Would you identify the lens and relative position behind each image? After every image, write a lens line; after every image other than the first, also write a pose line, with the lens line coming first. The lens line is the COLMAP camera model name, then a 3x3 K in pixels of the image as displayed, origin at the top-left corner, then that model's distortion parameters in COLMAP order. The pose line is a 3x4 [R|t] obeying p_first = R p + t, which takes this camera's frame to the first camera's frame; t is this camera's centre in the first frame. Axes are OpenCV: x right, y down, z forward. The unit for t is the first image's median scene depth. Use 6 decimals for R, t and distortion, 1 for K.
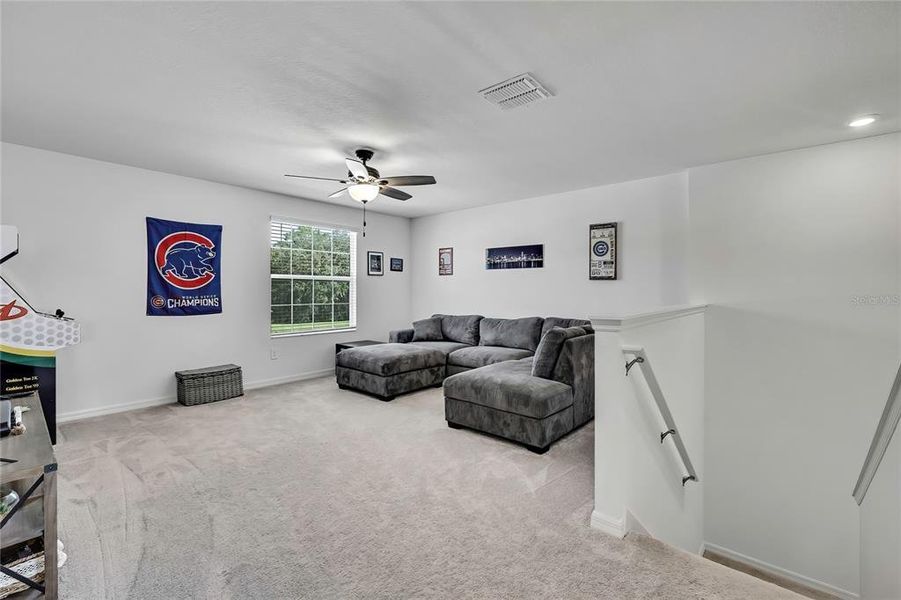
lens RADIAL K [[407.6, 0, 458.9], [0, 407.6, 294.7], [0, 0, 1]] dist [-0.002064, -0.000012]
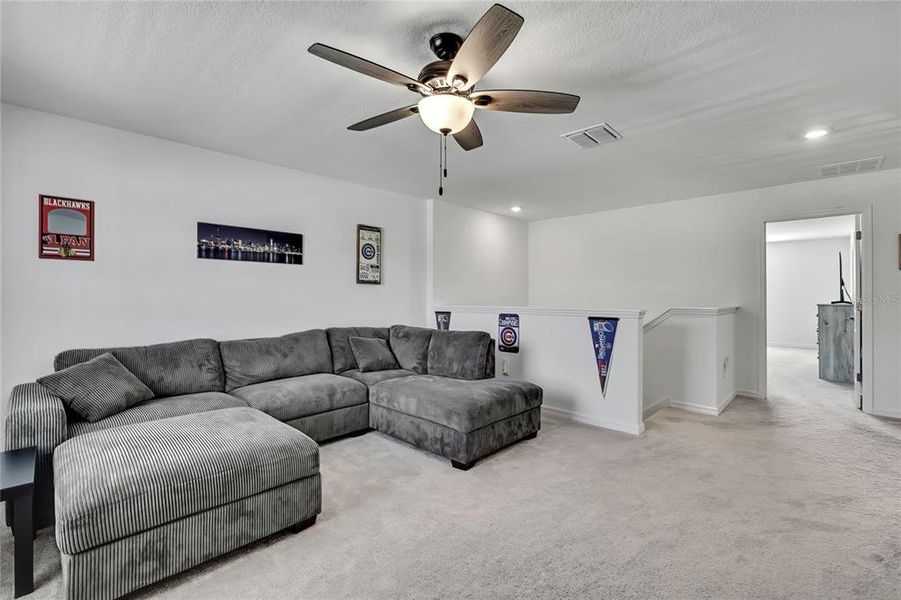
lens RADIAL K [[407.6, 0, 458.9], [0, 407.6, 294.7], [0, 0, 1]] dist [-0.002064, -0.000012]
pose [[0.020906, 0.001374, 0.999781, -0.600379], [0.011822, 0.999929, -0.001622, -0.006066], [-0.999712, 0.011854, 0.020888, 0.748671]]
